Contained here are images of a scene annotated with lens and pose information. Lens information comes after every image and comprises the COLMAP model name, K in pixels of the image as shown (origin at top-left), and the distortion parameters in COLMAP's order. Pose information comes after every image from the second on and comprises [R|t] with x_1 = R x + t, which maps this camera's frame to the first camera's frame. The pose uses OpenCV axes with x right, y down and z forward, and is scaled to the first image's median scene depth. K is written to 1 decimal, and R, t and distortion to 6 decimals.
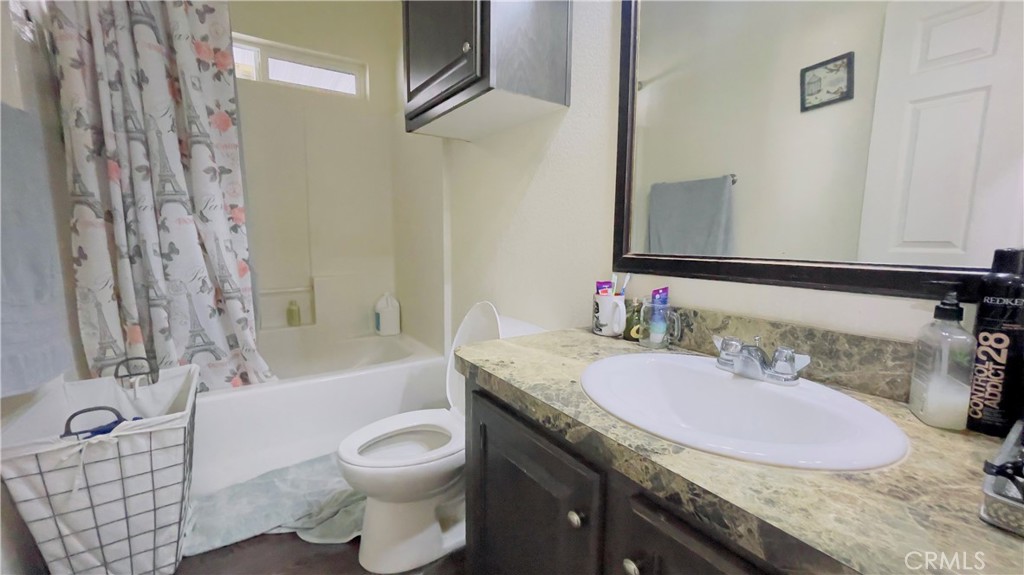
lens RADIAL K [[422.1, 0, 521.9], [0, 422.1, 283.6], [0, 0, 1]] dist [-0.001959, 0.006826]
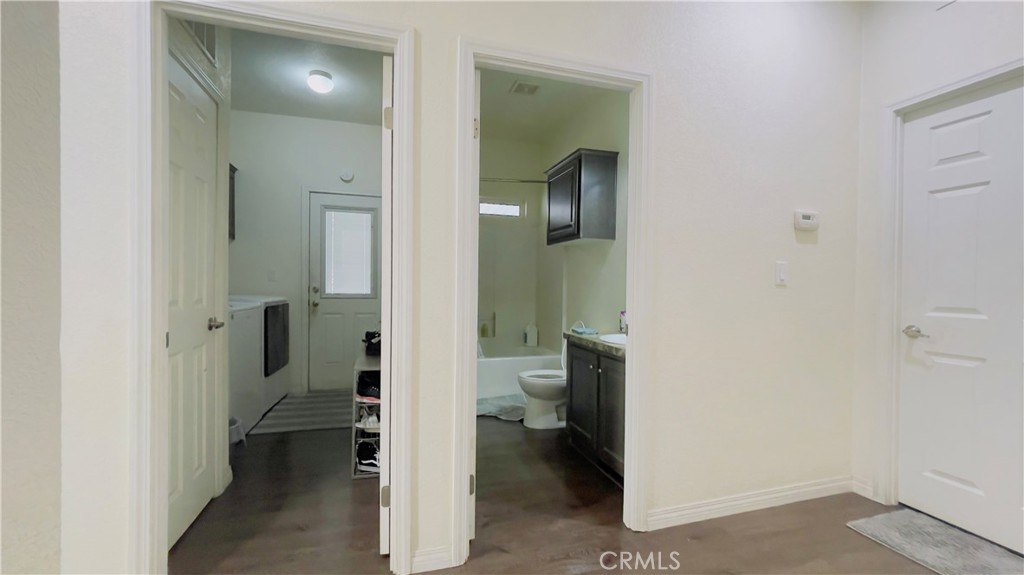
lens RADIAL K [[422.1, 0, 514.9], [0, 422.1, 289.2], [0, 0, 1]] dist [-0.001959, 0.006826]
pose [[0.952994, 0.008424, -0.302874, 0.258600], [-0.040961, 0.994019, -0.101236, 0.111561], [0.300209, 0.108884, 0.947639, -1.224190]]
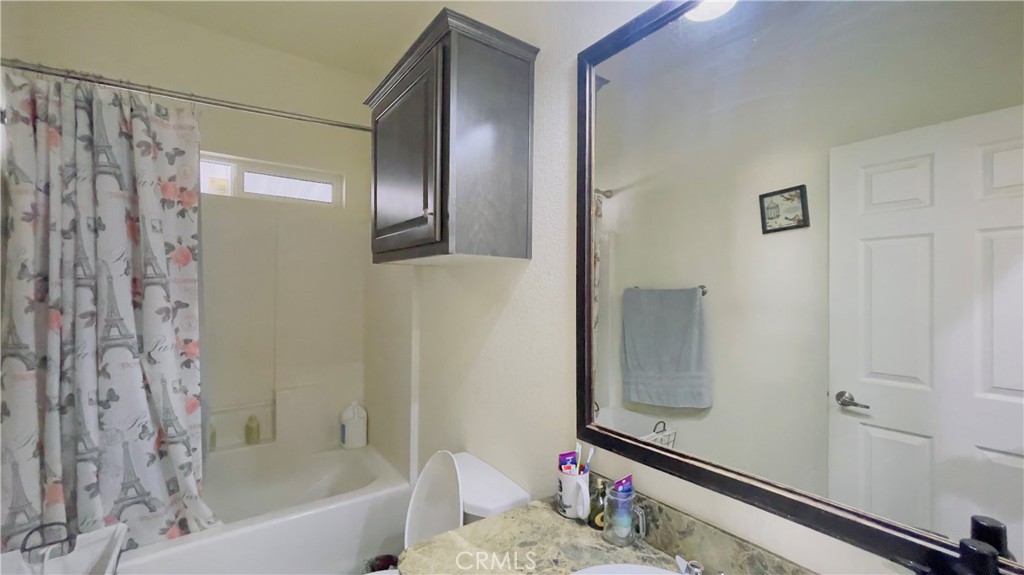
lens RADIAL K [[422.1, 0, 523.2], [0, 422.1, 284.4], [0, 0, 1]] dist [-0.001959, 0.006826]
pose [[0.999449, -0.002483, 0.033093, 0.049704], [0.006779, 0.991447, -0.130333, -0.195165], [-0.032486, 0.130485, 0.990918, 0.011595]]
